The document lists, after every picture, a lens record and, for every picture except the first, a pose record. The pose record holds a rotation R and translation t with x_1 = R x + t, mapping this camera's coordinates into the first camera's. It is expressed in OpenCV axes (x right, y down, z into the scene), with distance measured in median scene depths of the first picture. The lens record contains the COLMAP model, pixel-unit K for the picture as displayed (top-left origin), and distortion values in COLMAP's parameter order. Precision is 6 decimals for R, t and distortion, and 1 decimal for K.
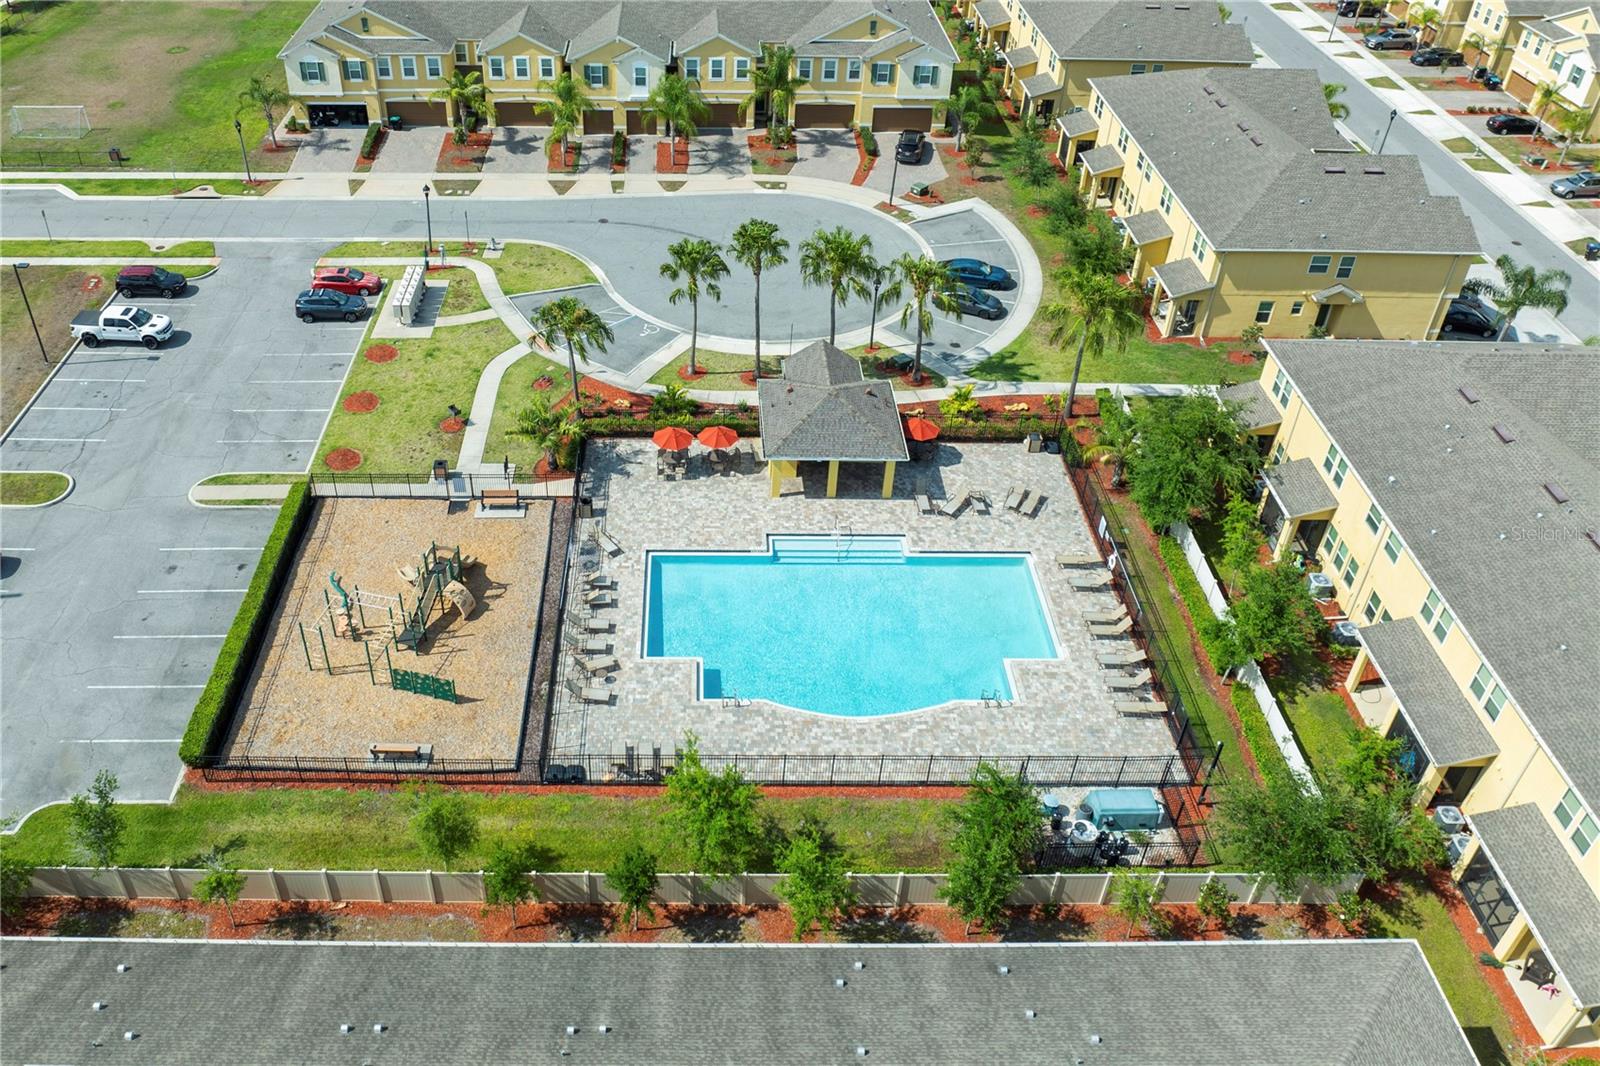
lens RADIAL K [[1245.5, 0, 698.2], [0, 1245.5, 499.7], [0, 0, 1]] dist [-0.004945, -0.044444]
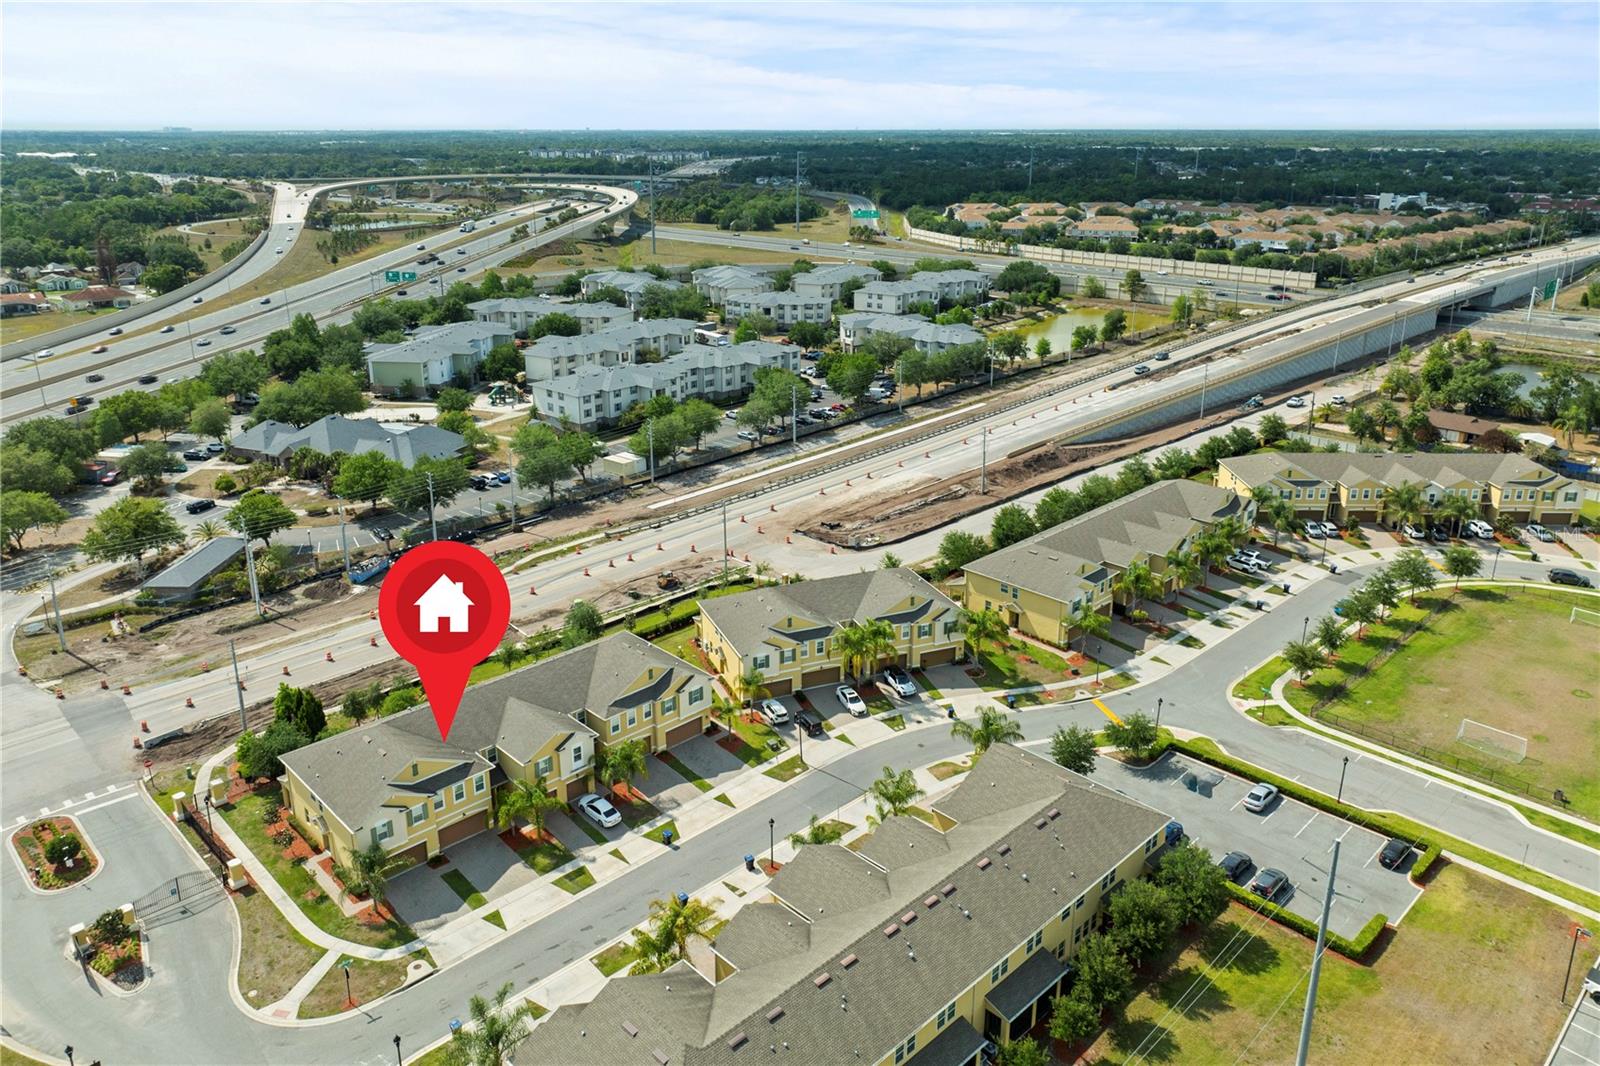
lens RADIAL K [[1117.1, 0, 800.0], [0, 1117.1, 533.0], [0, 0, 1]] dist [-0.007789, -0.002629]
pose [[0.697089, 0.241977, -0.674918, -0.375185], [-0.440189, 0.887475, -0.136465, -0.034830], [0.565951, 0.392219, 0.725164, -0.381526]]
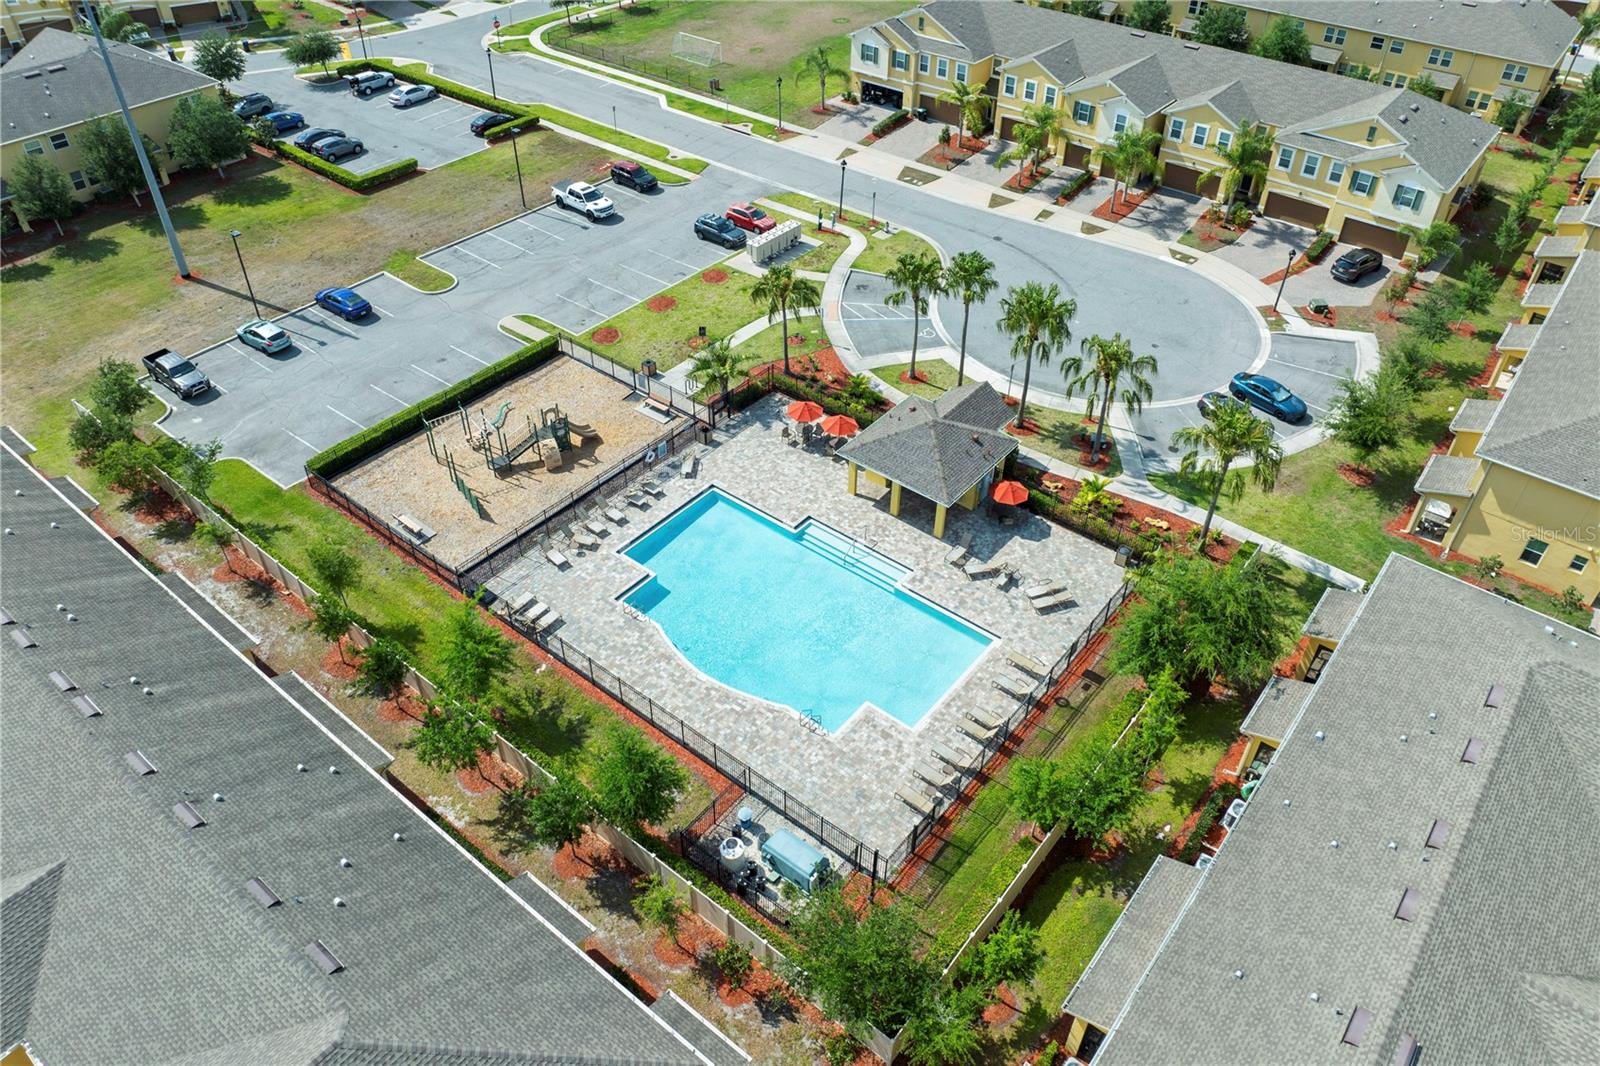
lens RADIAL K [[1103.0, 0, 800.0], [0, 1103.0, 533.0], [0, 0, 1]] dist [-0.031910, -0.005394]
pose [[0.779094, 0.410253, -0.474031, 0.381924], [-0.386757, 0.909636, 0.151595, -0.076374], [0.493388, 0.065228, 0.867360, 0.114378]]
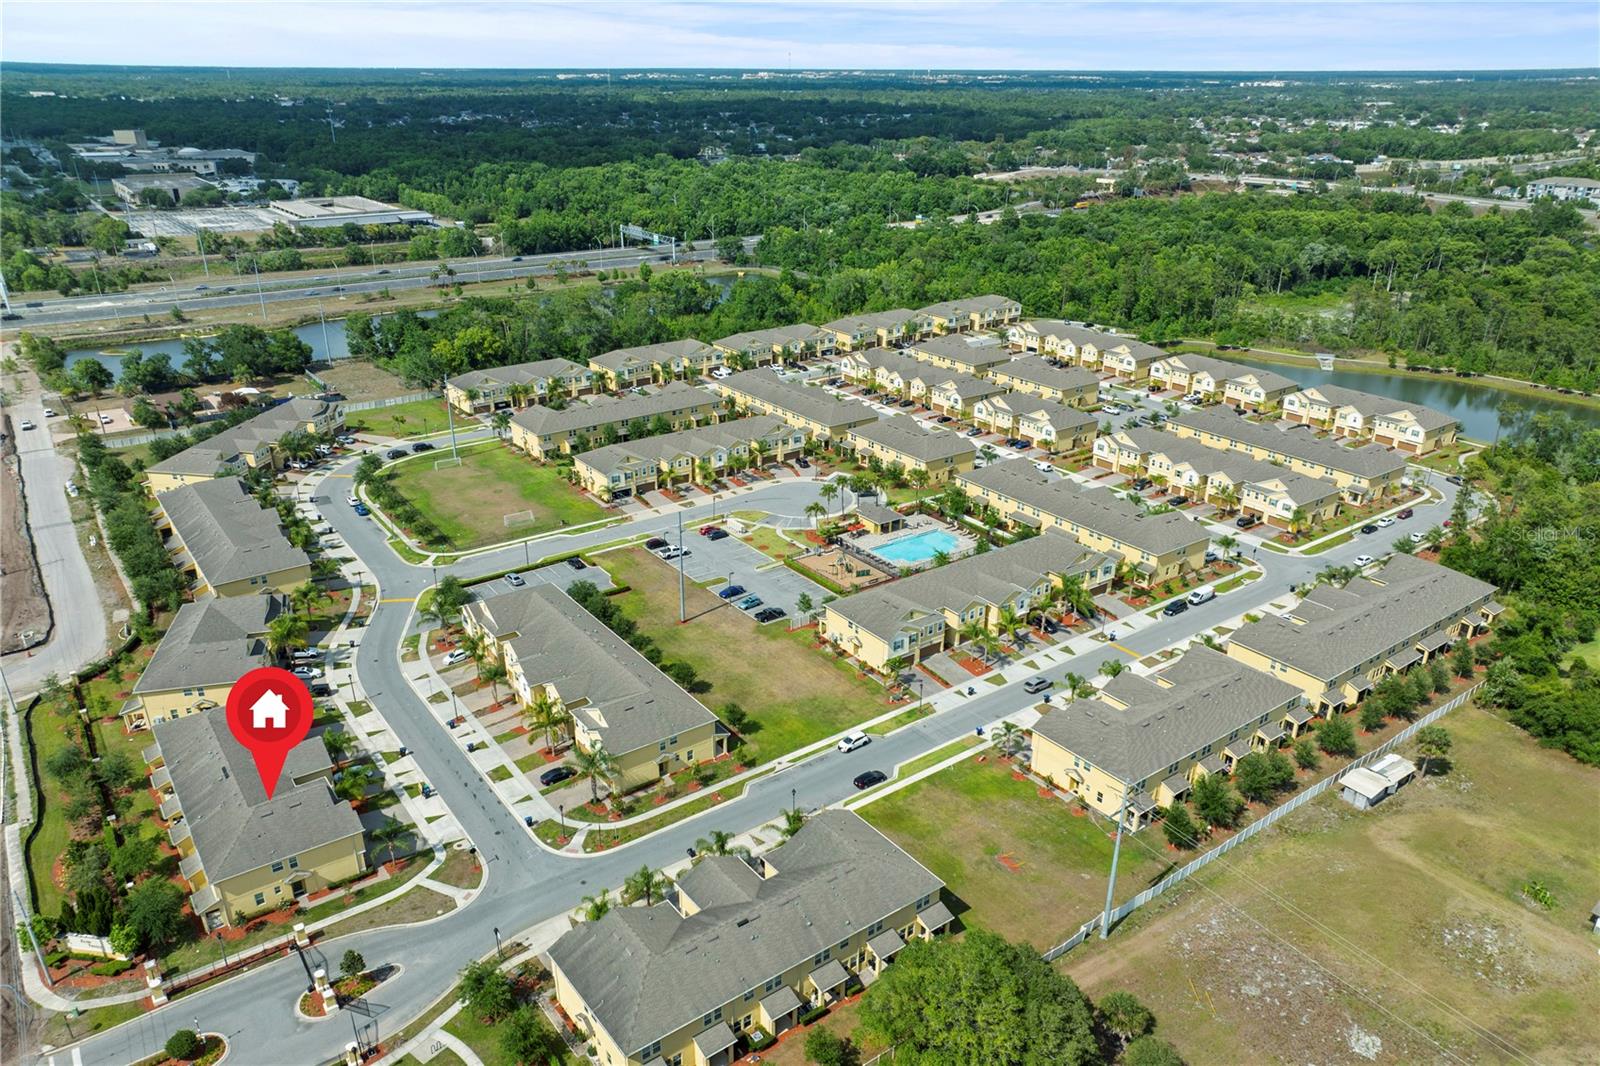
lens RADIAL K [[1117.1, 0, 800.0], [0, 1117.1, 533.0], [0, 0, 1]] dist [-0.007789, -0.002629]
pose [[0.813724, -0.227632, 0.534825, -1.596318], [0.358236, 0.921000, -0.153052, 0.346026], [-0.457734, 0.316136, 0.830986, -1.443692]]
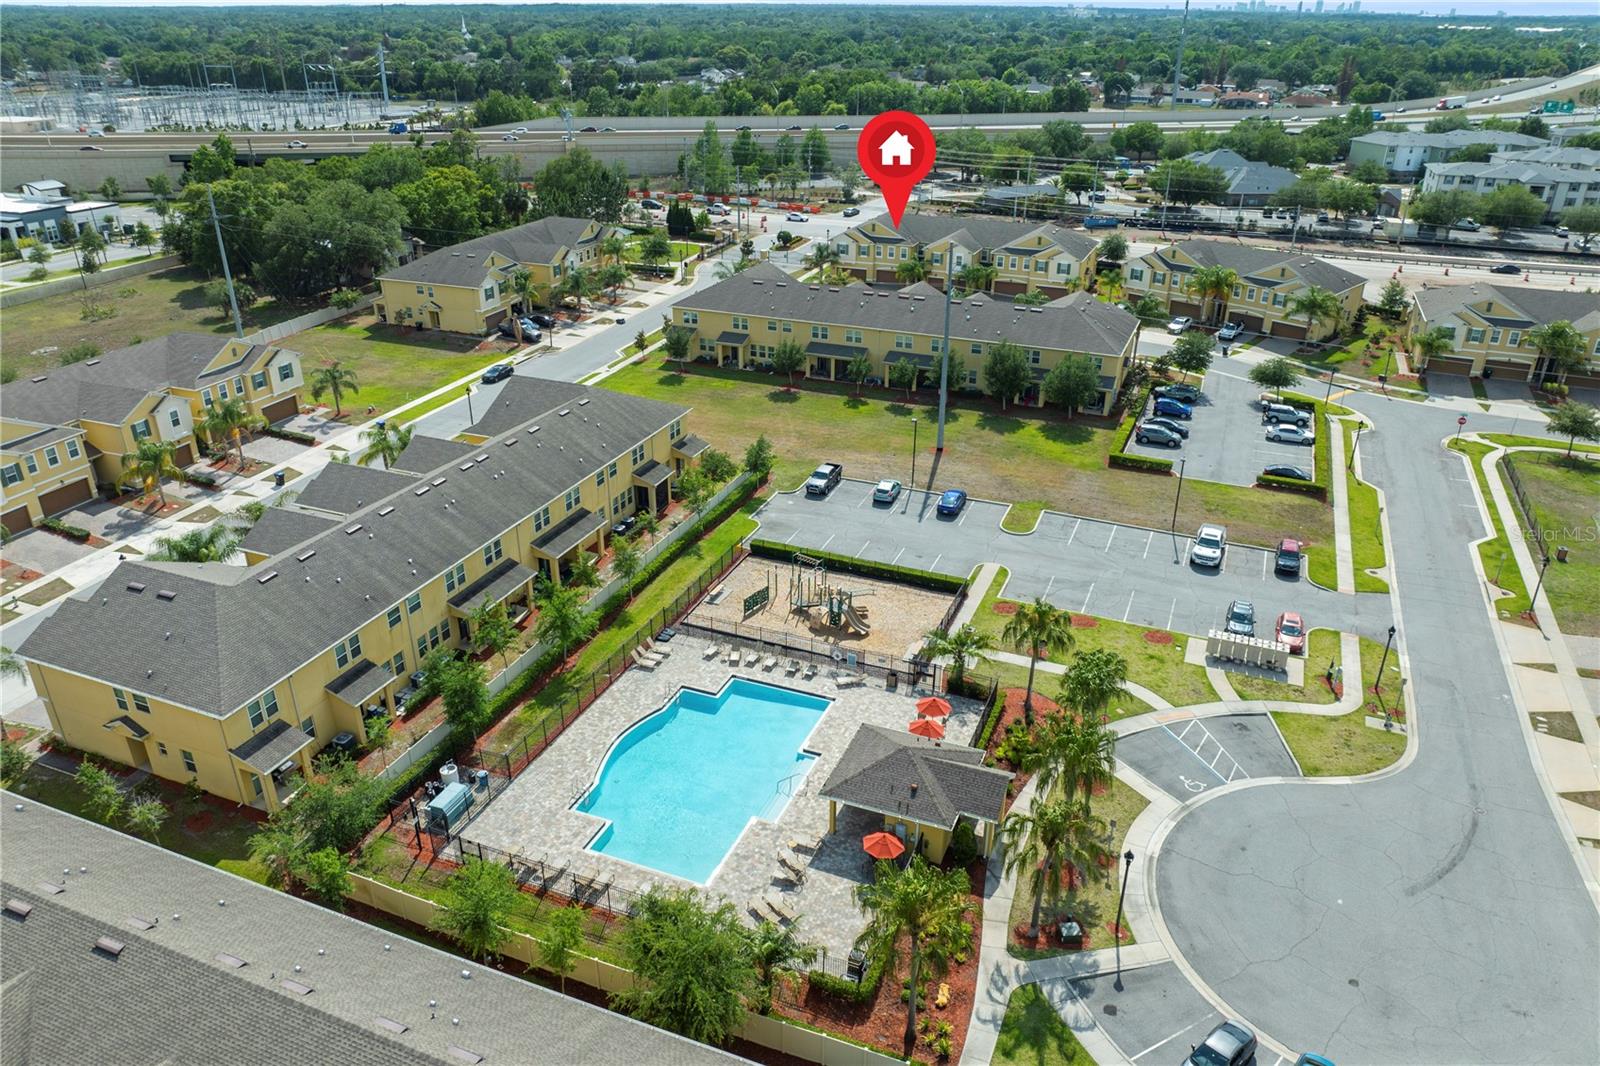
lens RADIAL K [[1144.6, 0, 800.0], [0, 1144.6, 533.0], [0, 0, 1]] dist [-0.048525, -0.002431]
pose [[-0.381106, 0.383862, -0.841076, 0.679622], [-0.571817, 0.616991, 0.540692, -0.516357], [0.726487, 0.687002, -0.015640, 0.633925]]
